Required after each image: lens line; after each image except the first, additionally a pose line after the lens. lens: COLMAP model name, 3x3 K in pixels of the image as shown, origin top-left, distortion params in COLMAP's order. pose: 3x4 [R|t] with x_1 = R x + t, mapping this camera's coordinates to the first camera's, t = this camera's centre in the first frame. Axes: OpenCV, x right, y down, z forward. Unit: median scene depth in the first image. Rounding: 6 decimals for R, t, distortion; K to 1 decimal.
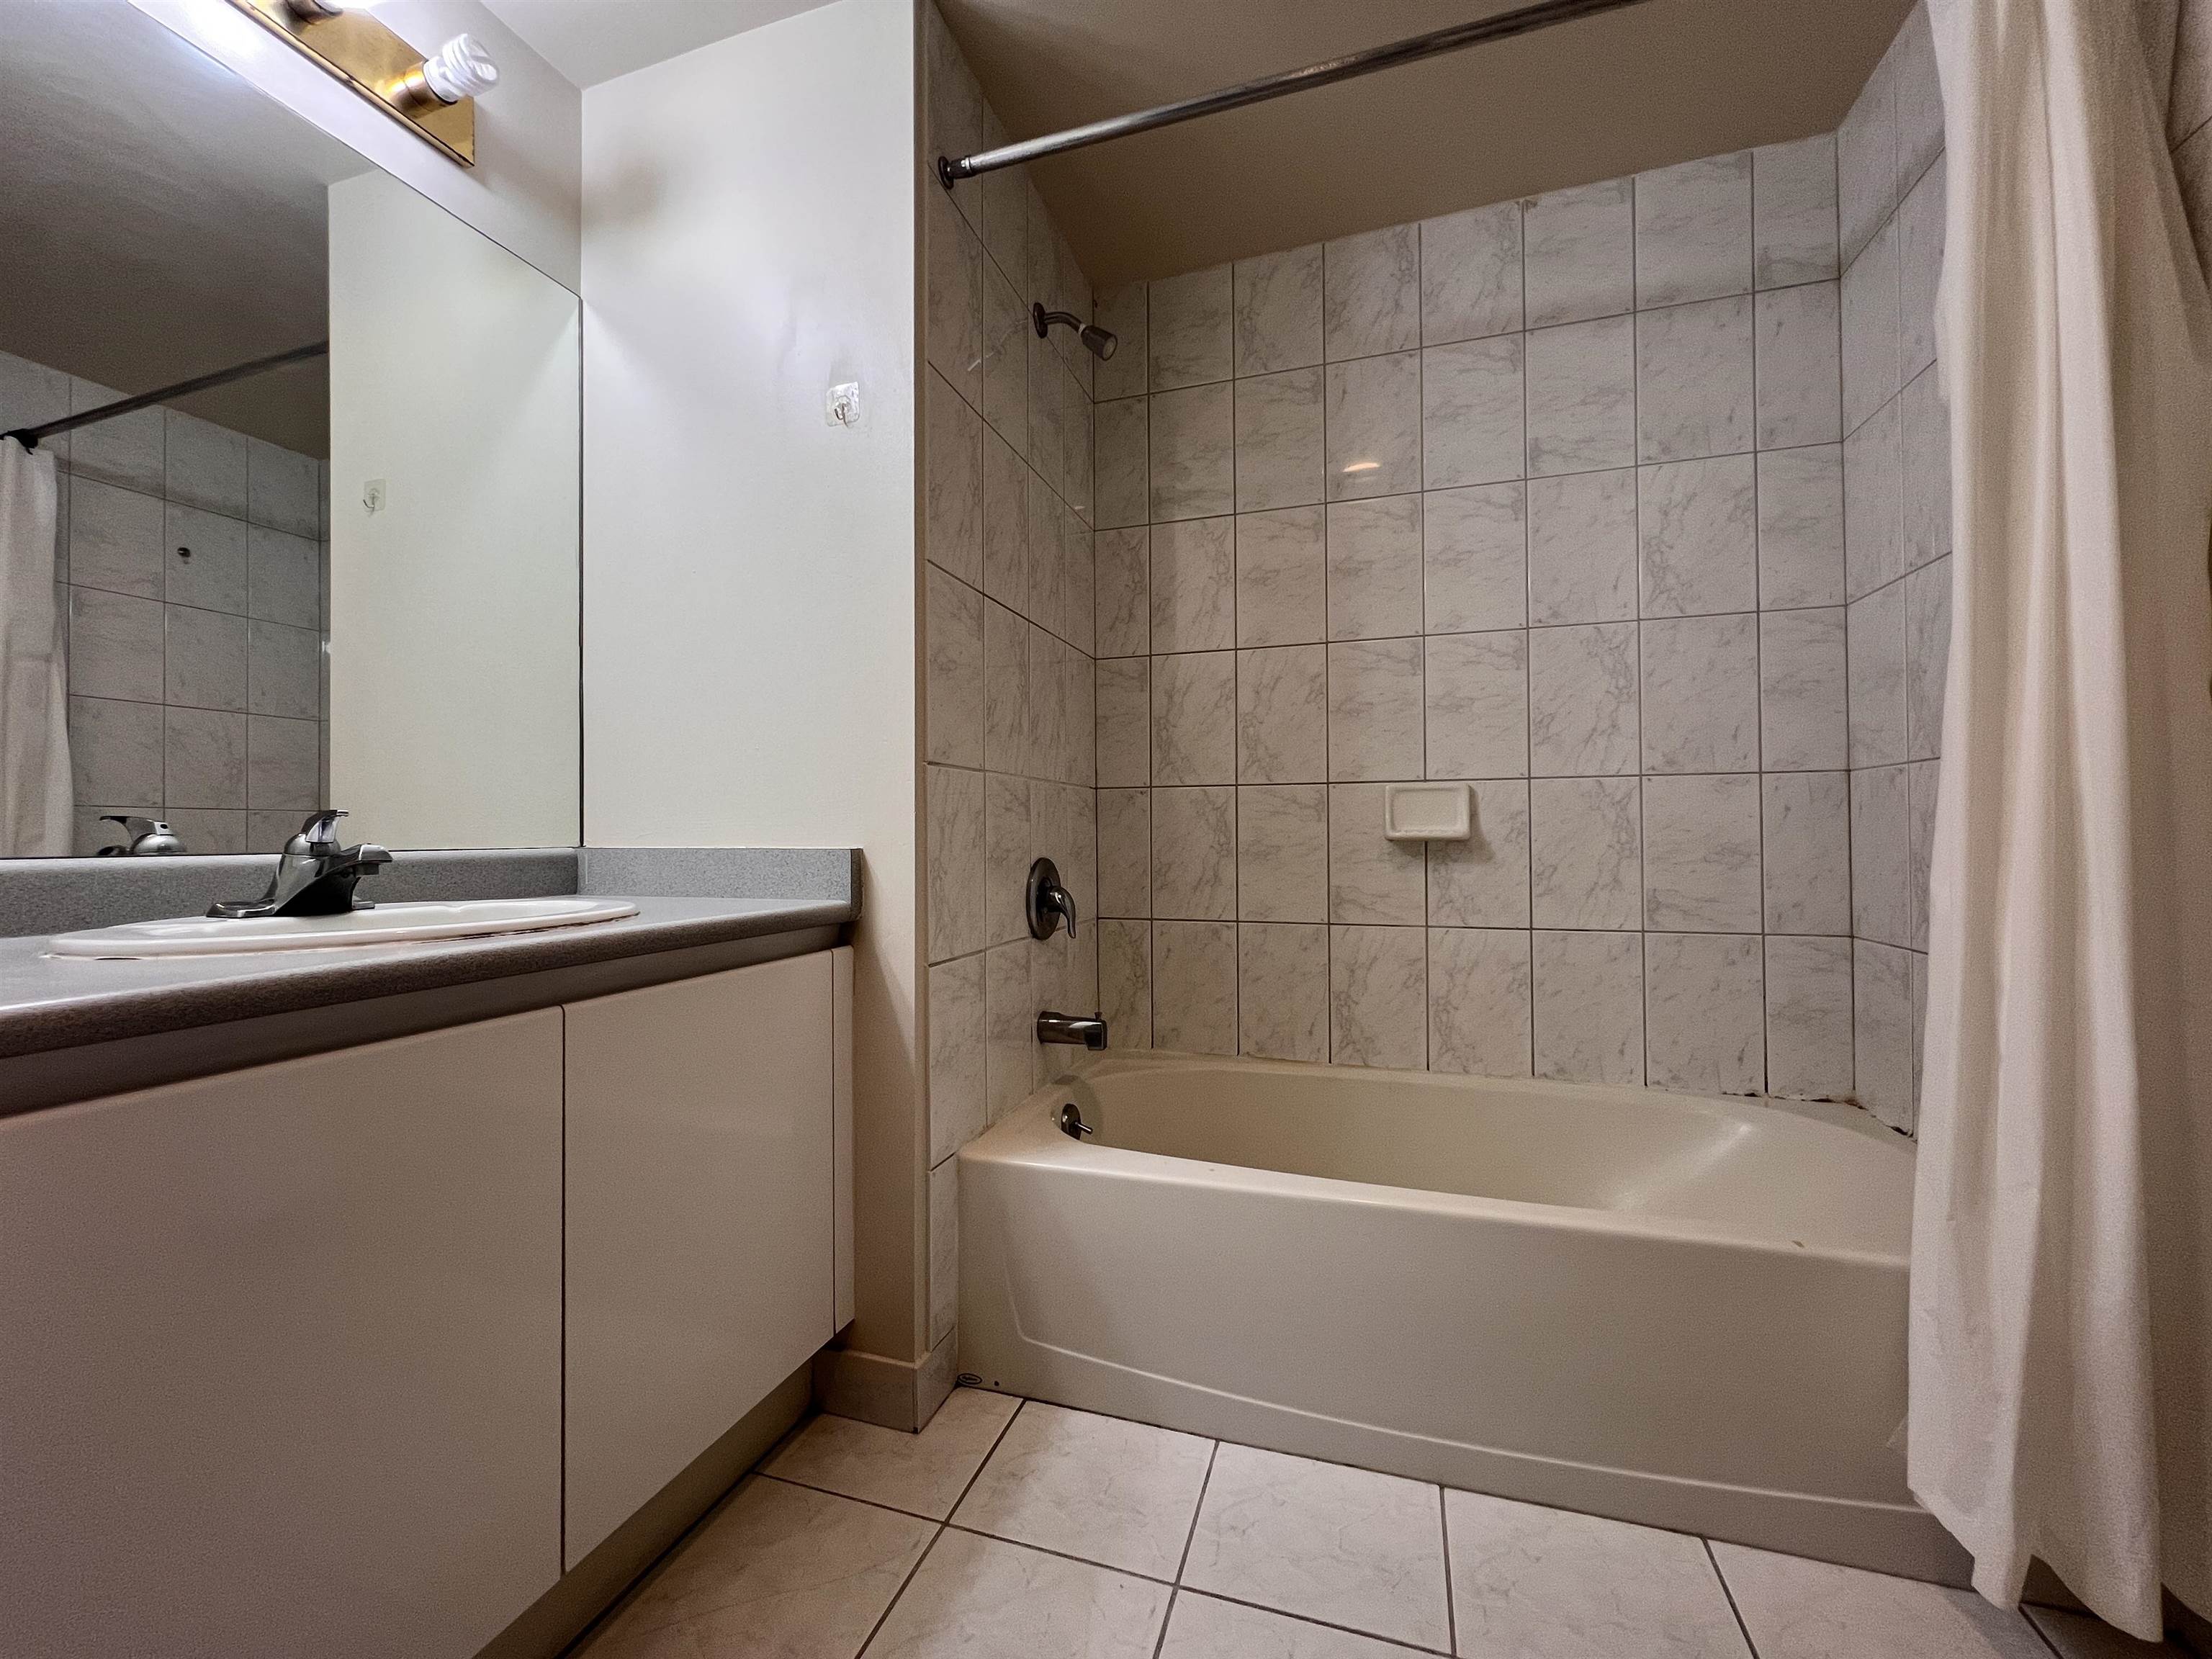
lens RADIAL K [[885.3, 0, 1095.7], [0, 885.3, 830.5], [0, 0, 1]] dist [-0.000800, -0.000099]
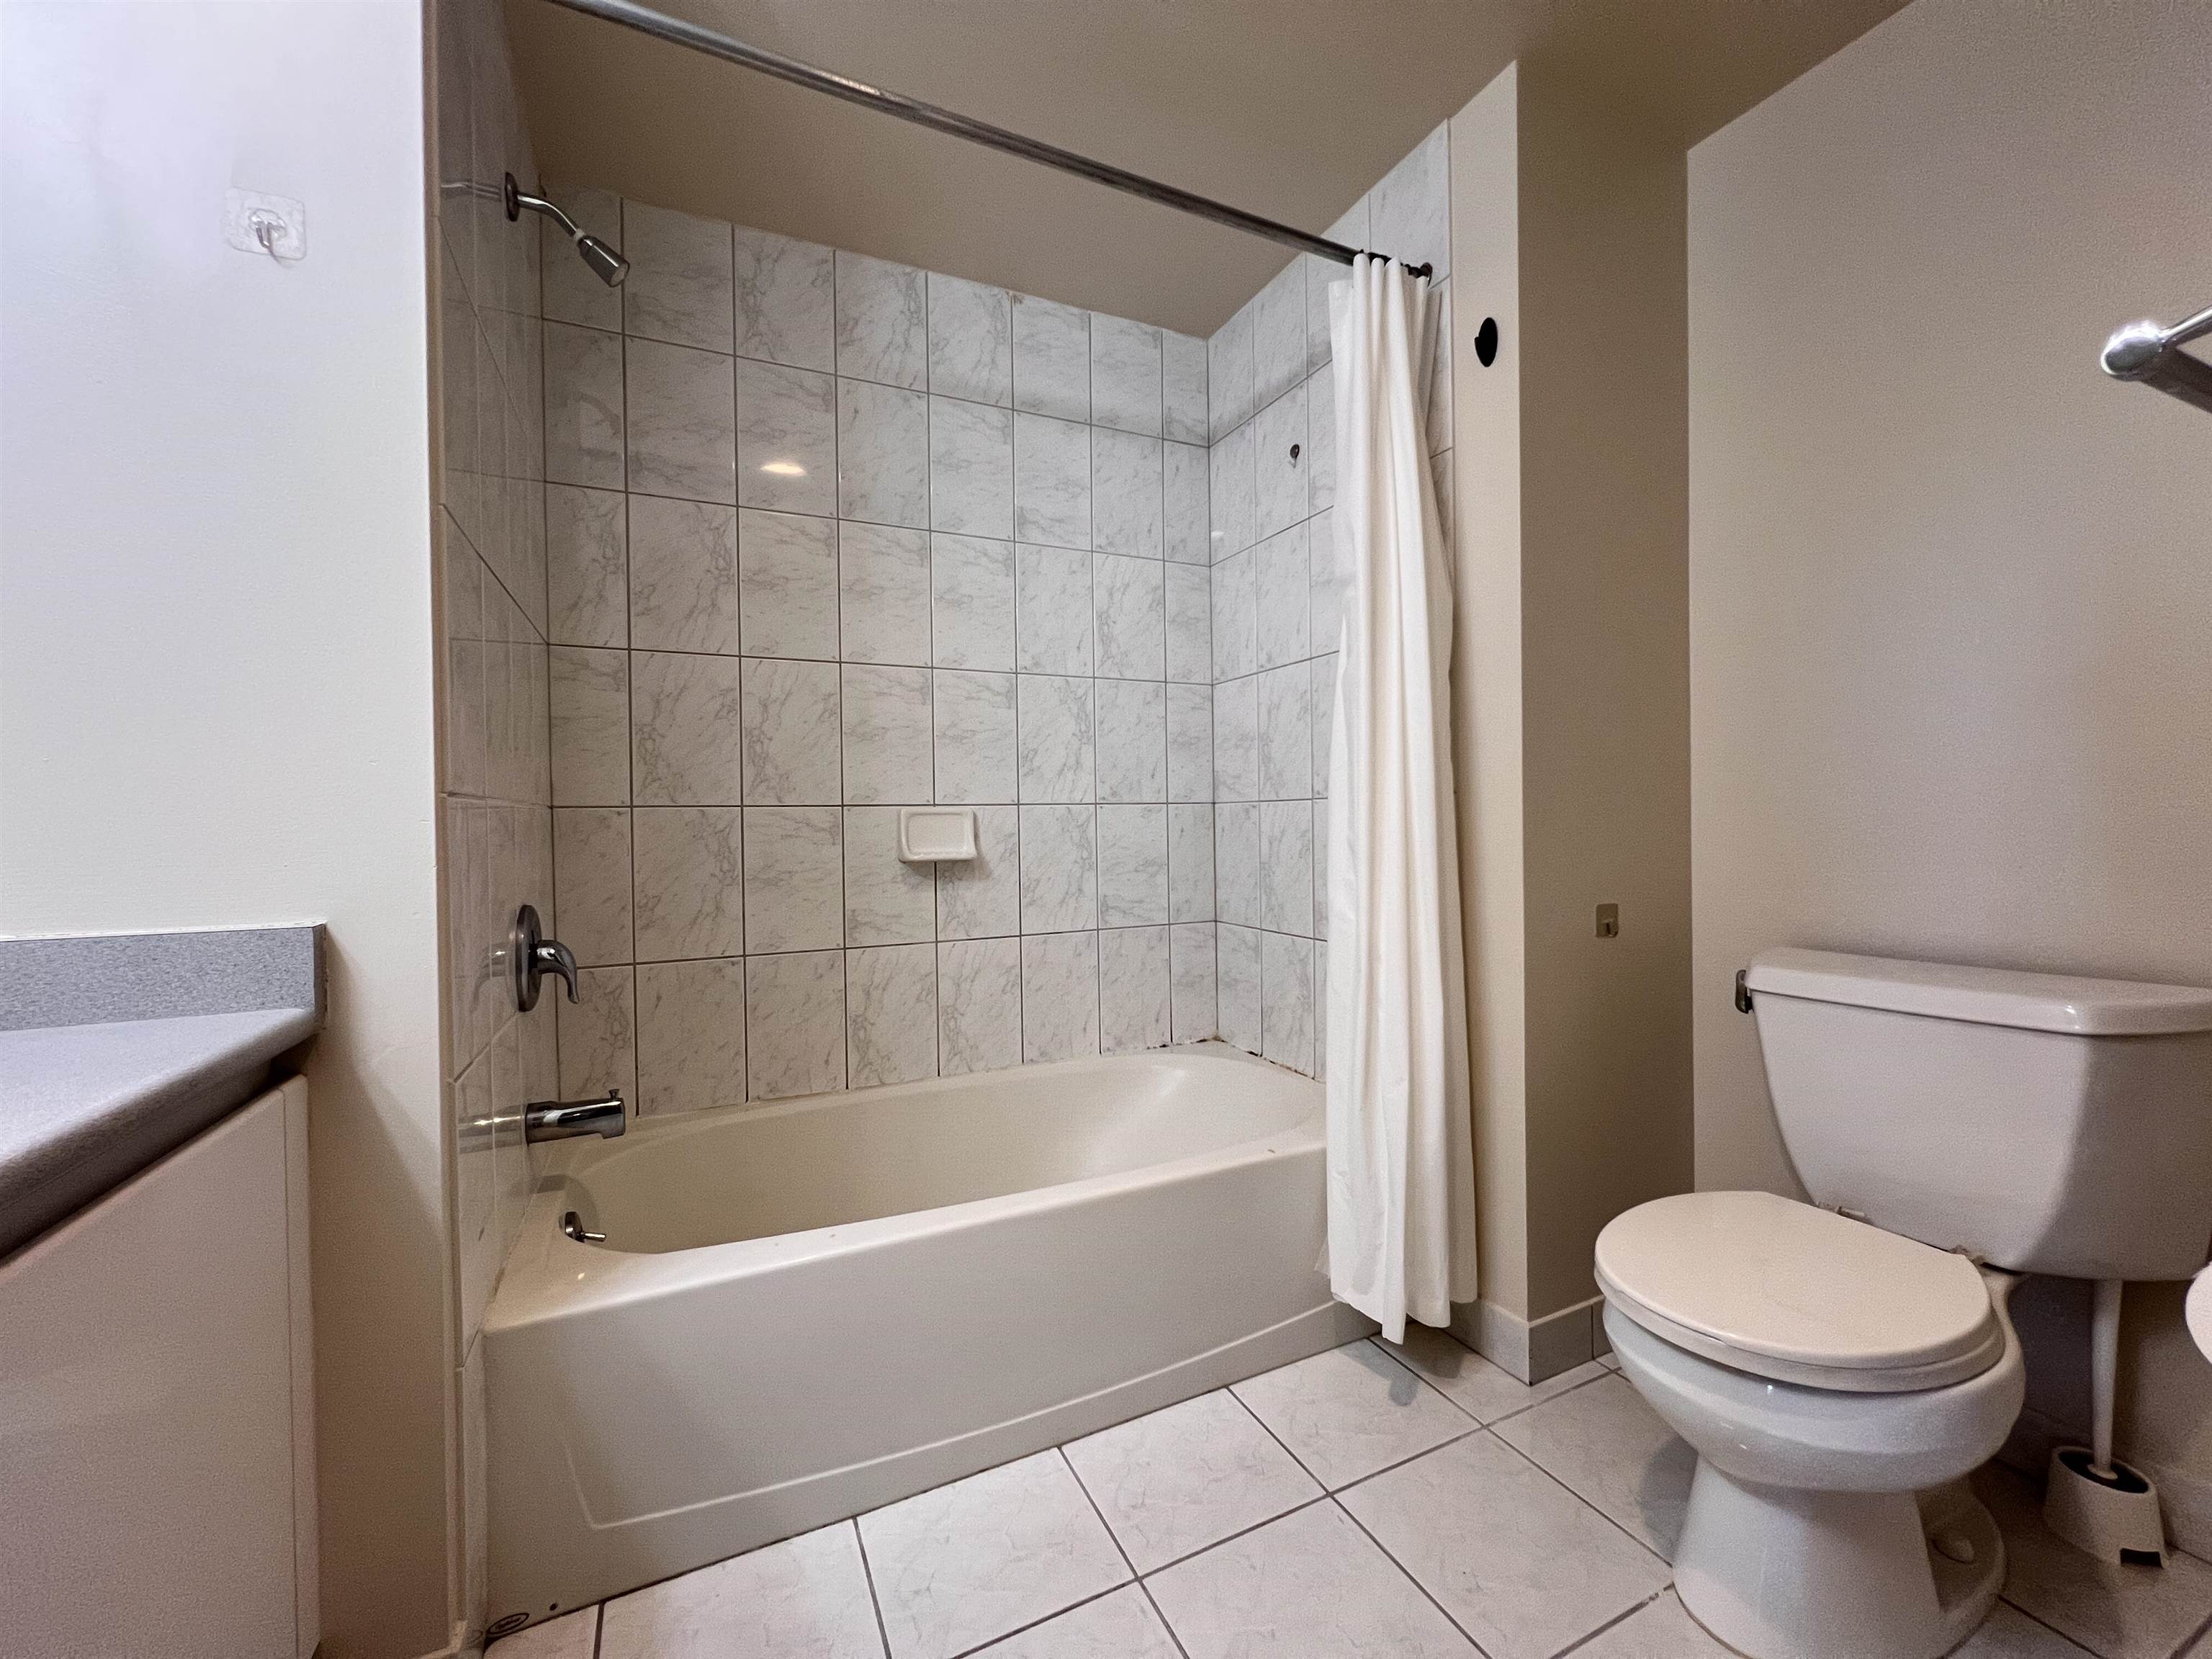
lens RADIAL K [[886.5, 0, 1096.0], [0, 886.5, 831.2], [0, 0, 1]] dist [-0.001280, 0.000047]
pose [[0.723952, -0.014947, 0.689688, -0.234960], [0.006280, 0.999867, 0.015078, -0.042375], [-0.689822, -0.006584, 0.723950, 0.104296]]
